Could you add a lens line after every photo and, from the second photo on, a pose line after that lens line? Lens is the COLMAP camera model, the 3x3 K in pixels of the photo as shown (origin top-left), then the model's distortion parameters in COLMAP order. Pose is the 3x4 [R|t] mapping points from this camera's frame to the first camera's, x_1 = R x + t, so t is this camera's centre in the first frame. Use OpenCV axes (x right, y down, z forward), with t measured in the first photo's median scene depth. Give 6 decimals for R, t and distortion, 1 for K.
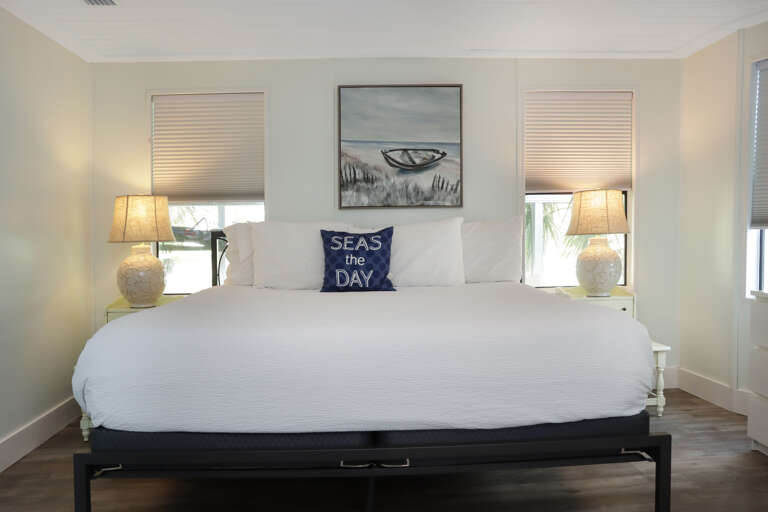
lens RADIAL K [[656.4, 0, 369.6], [0, 656.4, 234.9], [0, 0, 1]] dist [-0.058126, 0.016195]
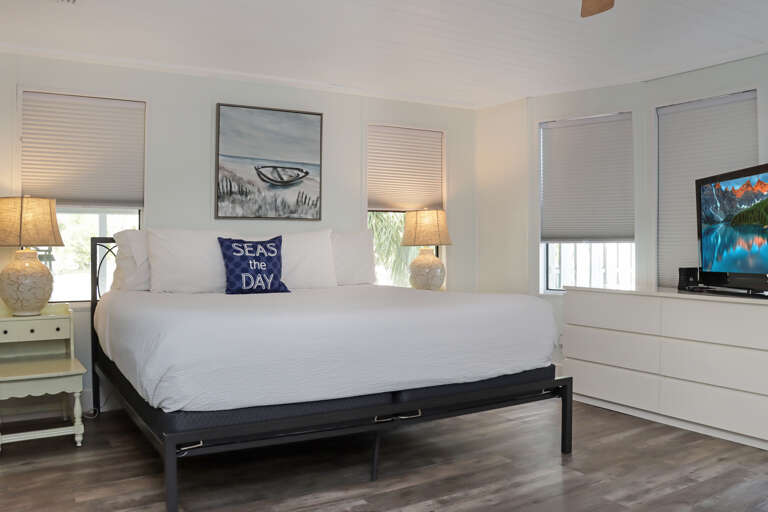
lens RADIAL K [[656.4, 0, 369.6], [0, 656.4, 234.9], [0, 0, 1]] dist [-0.058126, 0.016195]
pose [[0.894216, 0.020033, 0.447187, -0.297360], [-0.007666, 0.999537, -0.029448, 0.016199], [-0.447570, 0.022905, 0.893955, -0.059951]]
